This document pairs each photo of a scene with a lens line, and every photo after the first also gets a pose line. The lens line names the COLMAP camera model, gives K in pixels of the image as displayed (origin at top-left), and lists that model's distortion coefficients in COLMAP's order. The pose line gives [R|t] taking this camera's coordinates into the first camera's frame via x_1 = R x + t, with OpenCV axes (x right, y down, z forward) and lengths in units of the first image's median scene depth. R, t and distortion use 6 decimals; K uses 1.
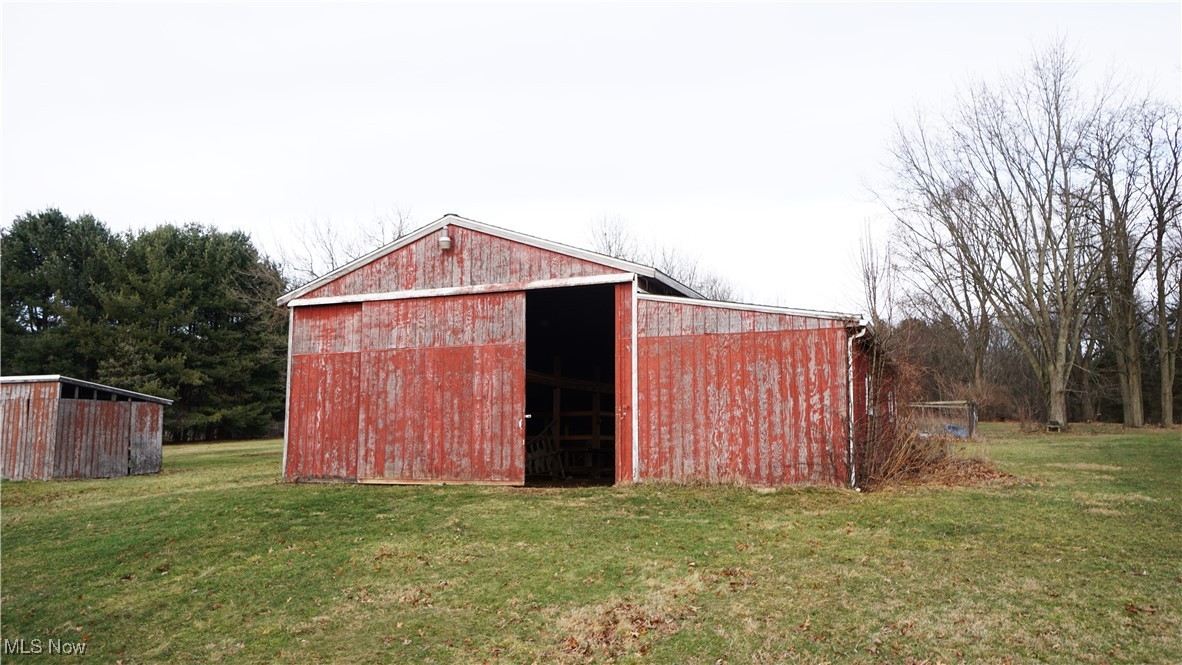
lens RADIAL K [[875.5, 0, 586.2], [0, 875.5, 332.3], [0, 0, 1]] dist [0.032483, 0.006352]
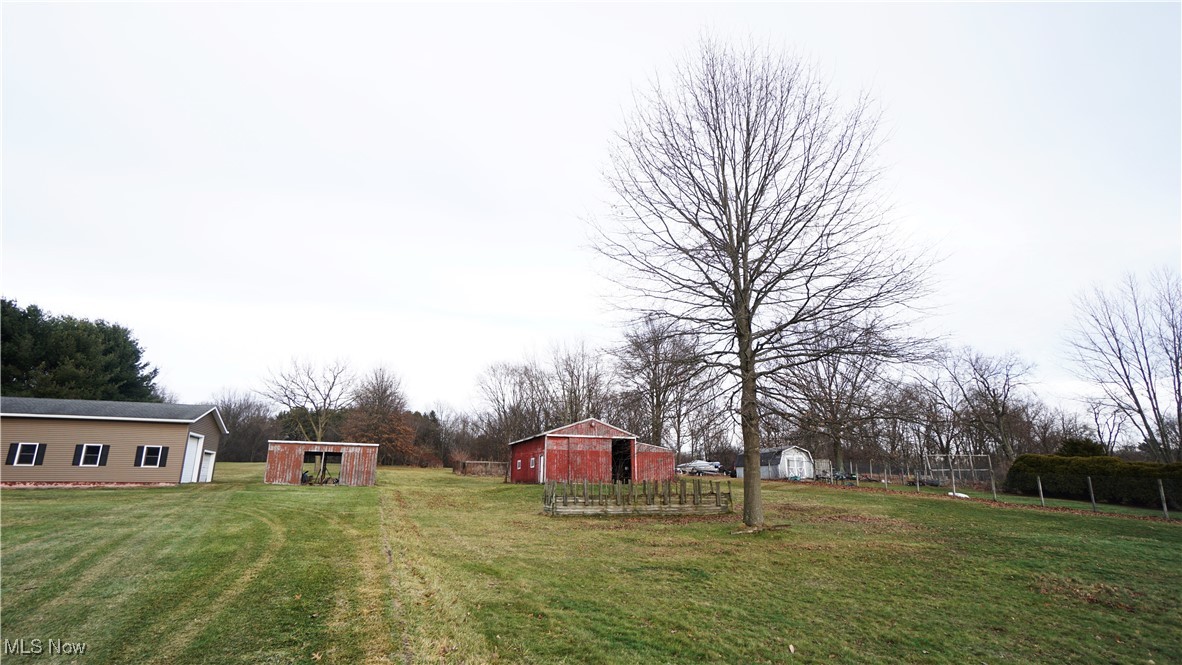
lens RADIAL K [[556.3, 0, 591.0], [0, 556.3, 332.5], [0, 0, 1]] dist [-0.010653, 0.000699]
pose [[0.724384, 0.186654, 0.663648, -2.024139], [-0.091039, 0.980119, -0.176293, -0.065801], [-0.683360, 0.067286, 0.726975, -0.945946]]
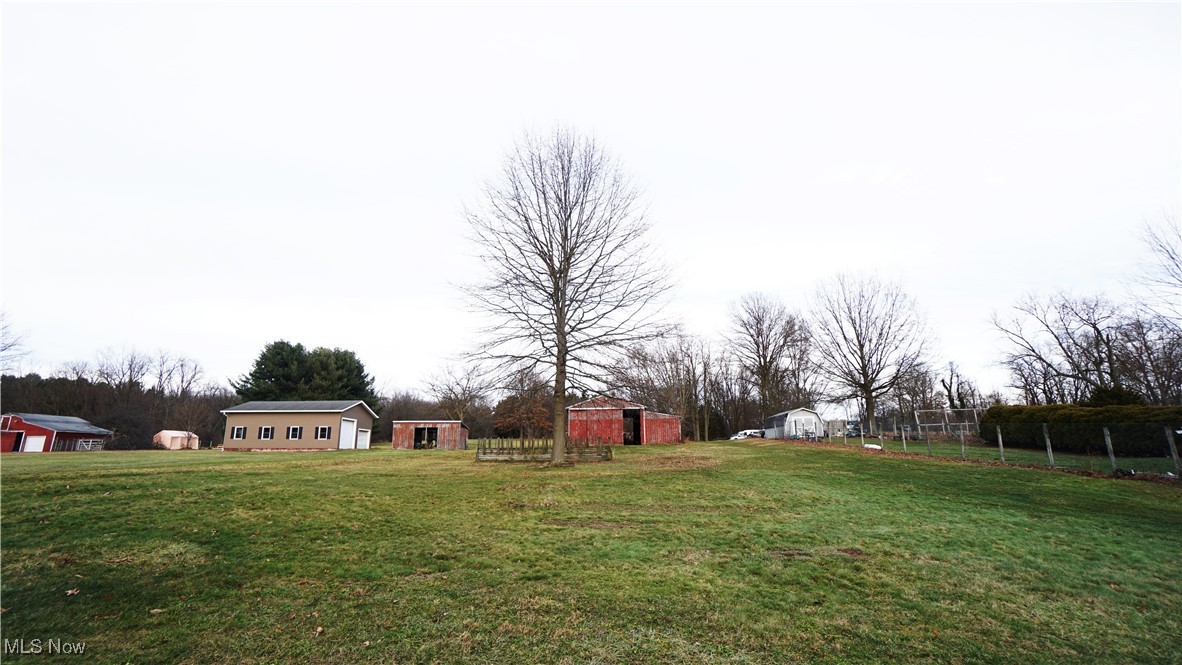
lens RADIAL K [[514.3, 0, 591.0], [0, 514.3, 332.5], [0, 0, 1]] dist [-0.021396, 0.000127]
pose [[0.927625, 0.082191, 0.364359, -1.428309], [-0.039258, 0.991540, -0.123720, -0.117313], [-0.371445, 0.100462, 0.923004, -1.889593]]
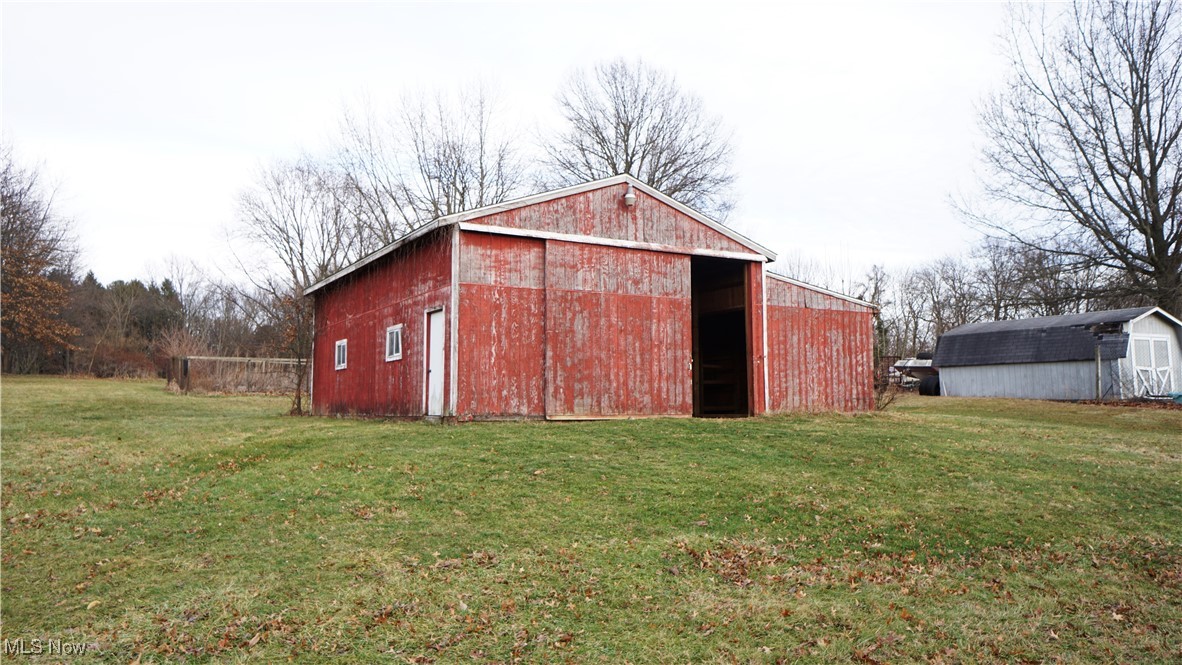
lens RADIAL K [[875.5, 0, 586.2], [0, 875.5, 332.3], [0, 0, 1]] dist [0.032483, 0.006352]
pose [[0.610851, 0.068424, 0.788783, -1.061784], [-0.096548, 0.995261, -0.011566, 0.081986], [-0.785837, -0.069091, 0.614563, 0.366822]]
